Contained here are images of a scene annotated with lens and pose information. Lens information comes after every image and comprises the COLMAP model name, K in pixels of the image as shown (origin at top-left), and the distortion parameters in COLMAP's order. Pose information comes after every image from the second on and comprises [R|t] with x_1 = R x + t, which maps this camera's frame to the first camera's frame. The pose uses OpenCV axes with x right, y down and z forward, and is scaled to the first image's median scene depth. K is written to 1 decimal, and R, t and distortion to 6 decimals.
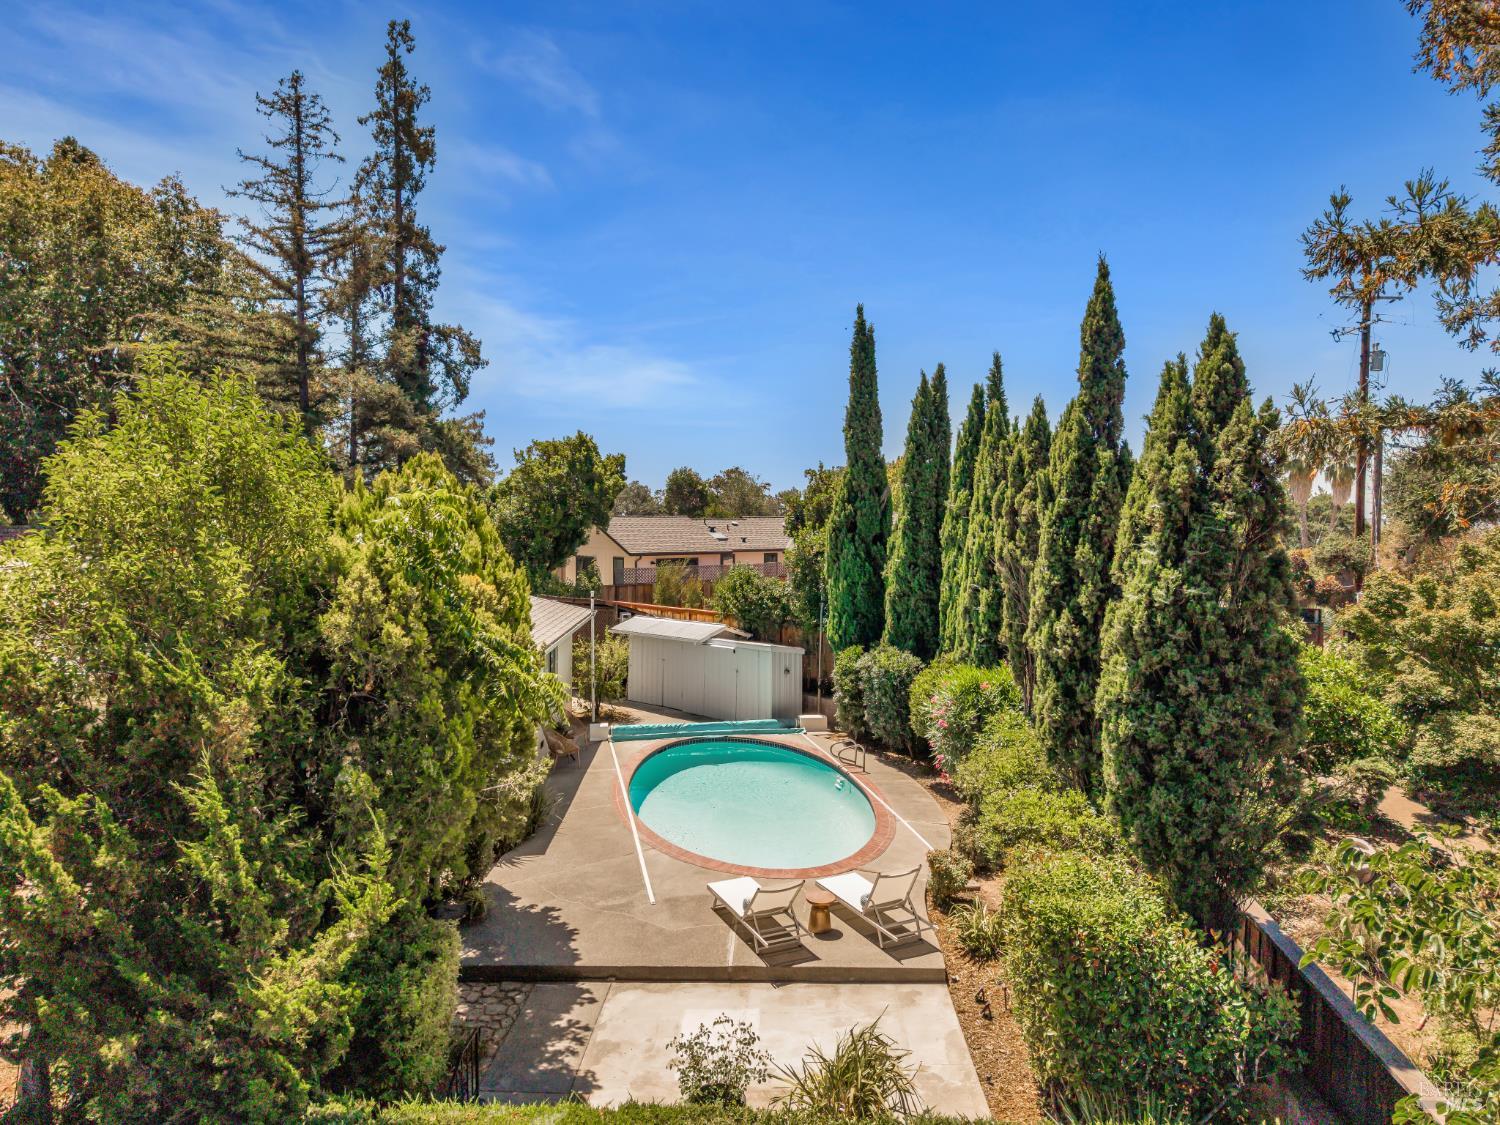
lens RADIAL K [[991.3, 0, 759.1], [0, 991.3, 573.1], [0, 0, 1]] dist [-0.008350, -0.001599]
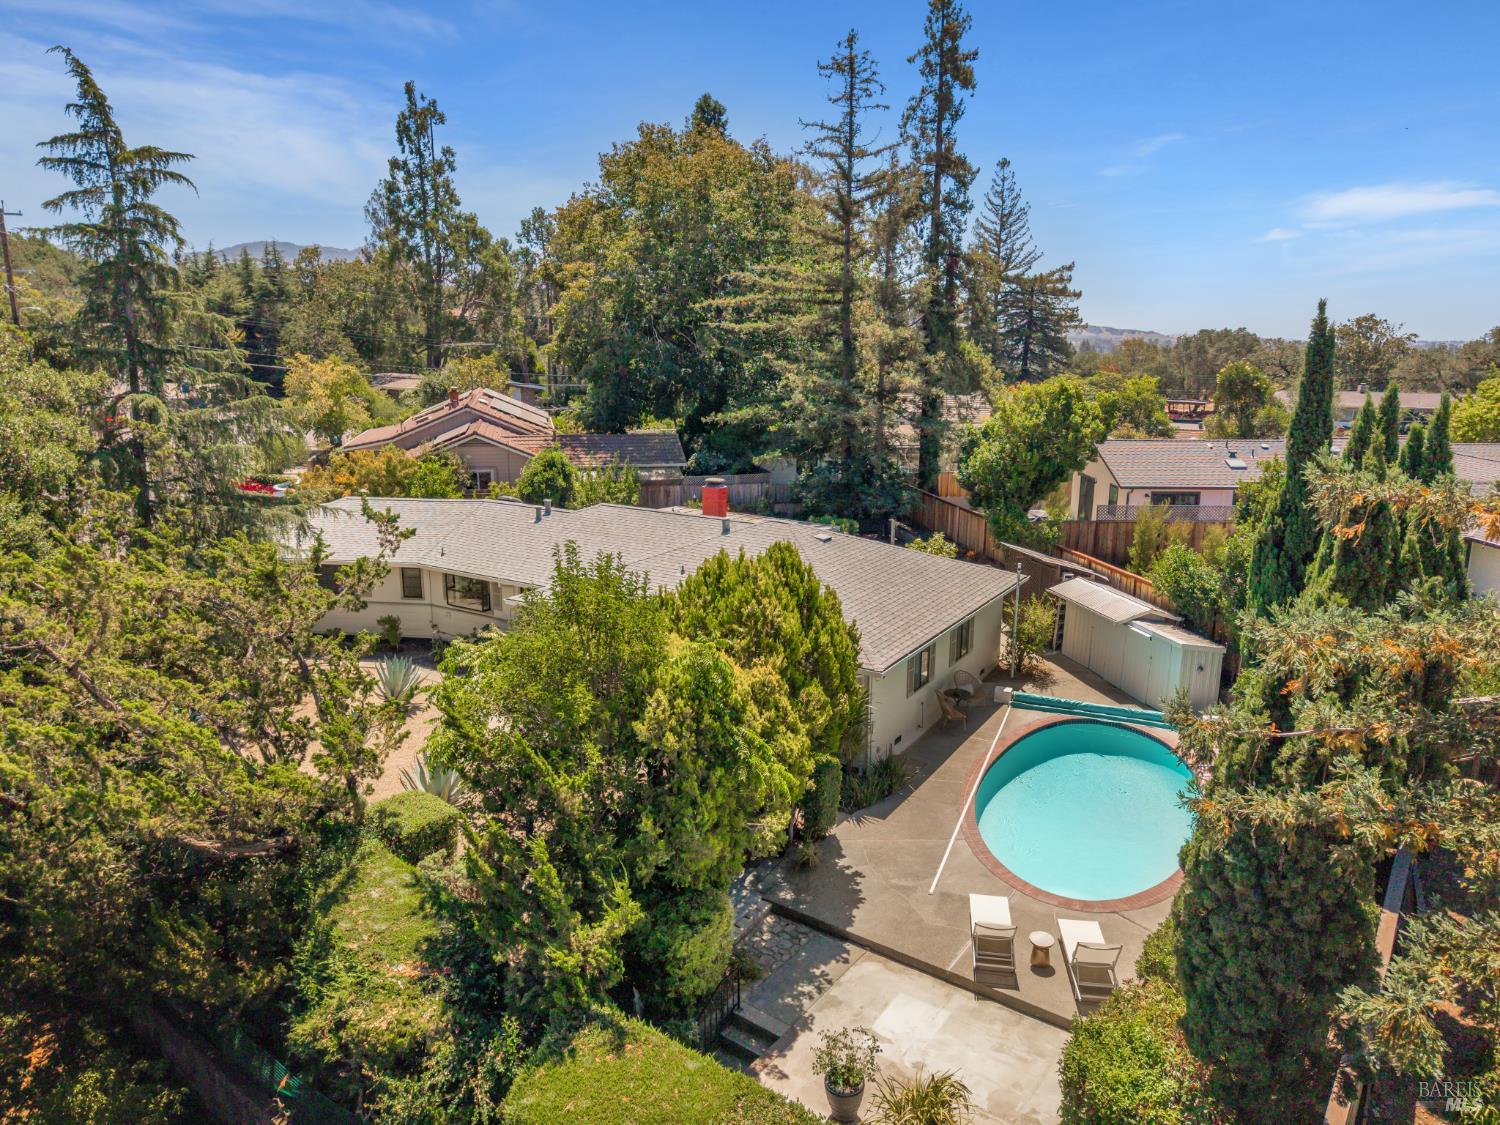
lens RADIAL K [[991.3, 0, 745.5], [0, 991.3, 553.7], [0, 0, 1]] dist [-0.008350, -0.001599]
pose [[0.805213, 0.133484, -0.577767, 0.157335], [-0.025202, 0.981158, 0.191559, -0.139642], [0.592450, -0.139684, 0.793405, -0.039114]]
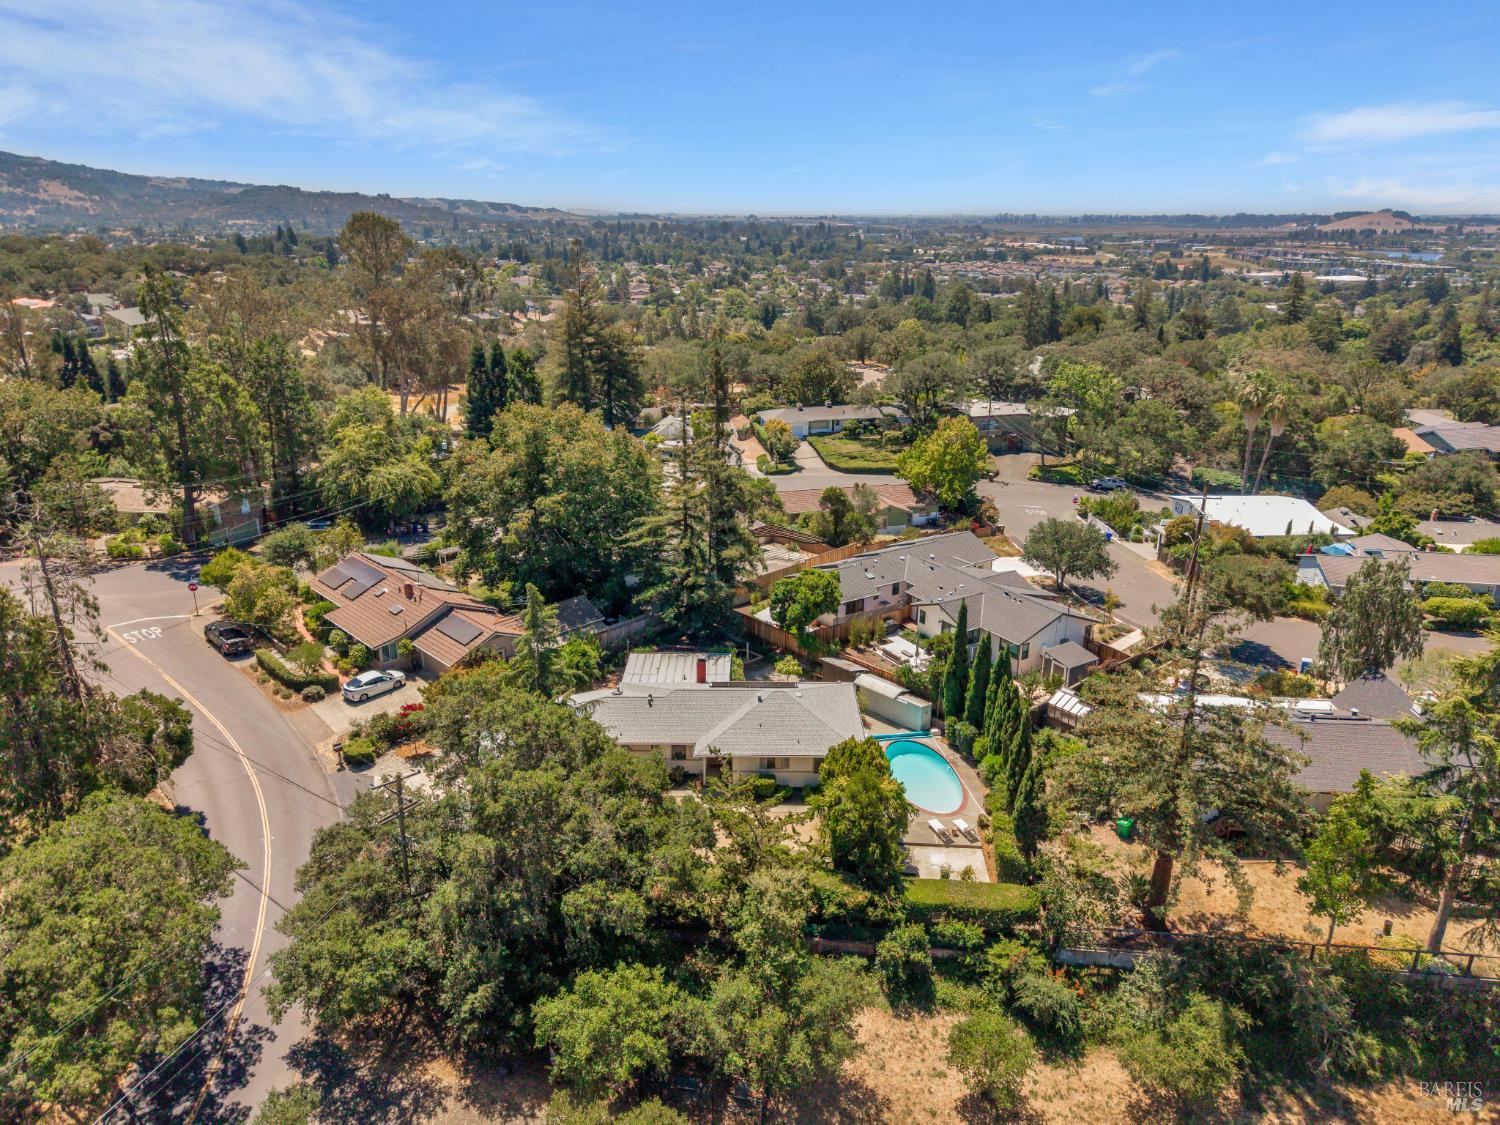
lens RADIAL K [[991.3, 0, 750.8], [0, 991.3, 555.6], [0, 0, 1]] dist [-0.008350, -0.001599]
pose [[0.999385, 0.019981, -0.028829, -0.304133], [-0.011572, 0.963693, 0.266762, -0.824392], [0.033112, -0.266264, 0.963331, -1.219748]]
